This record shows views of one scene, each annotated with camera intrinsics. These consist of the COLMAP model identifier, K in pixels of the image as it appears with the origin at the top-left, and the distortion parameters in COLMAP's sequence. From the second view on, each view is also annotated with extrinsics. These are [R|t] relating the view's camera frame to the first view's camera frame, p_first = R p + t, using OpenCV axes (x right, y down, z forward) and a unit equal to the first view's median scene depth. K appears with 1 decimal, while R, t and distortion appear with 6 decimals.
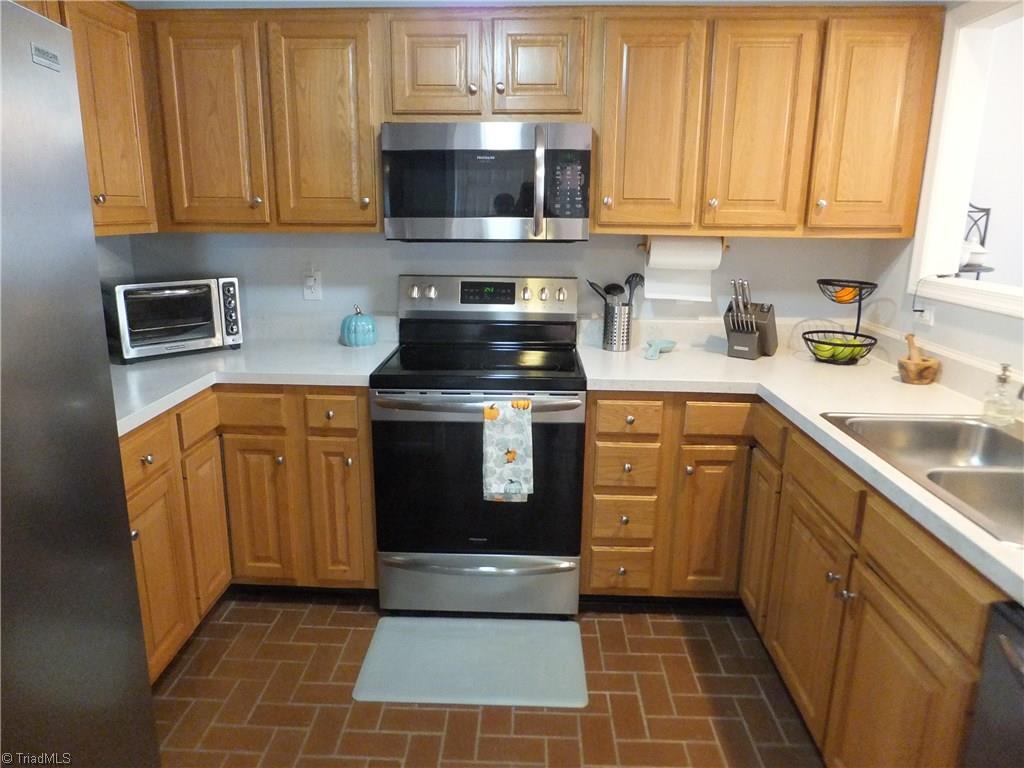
lens RADIAL K [[712.7, 0, 504.7], [0, 712.7, 383.7], [0, 0, 1]] dist [-0.042532, 0.043097]
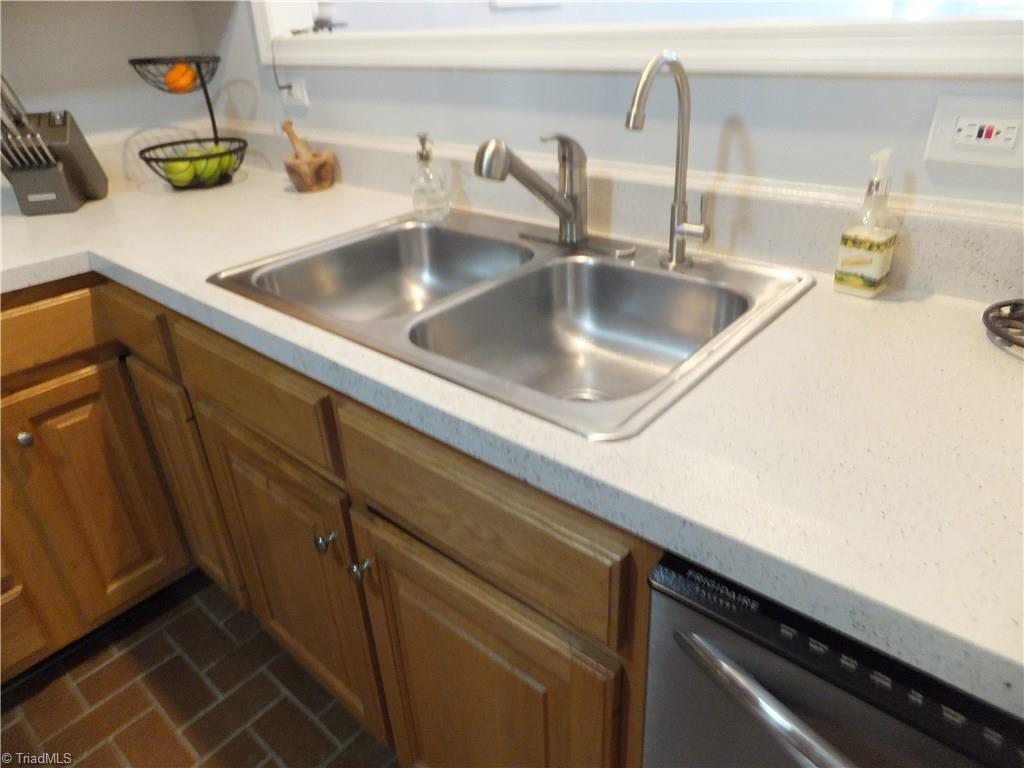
lens RADIAL K [[712.7, 0, 504.7], [0, 712.7, 383.7], [0, 0, 1]] dist [-0.042532, 0.043097]
pose [[0.659985, -0.393133, 0.640208, 0.169569], [0.237480, 0.917632, 0.318676, -0.003734], [-0.712758, -0.058285, 0.698984, 0.348932]]
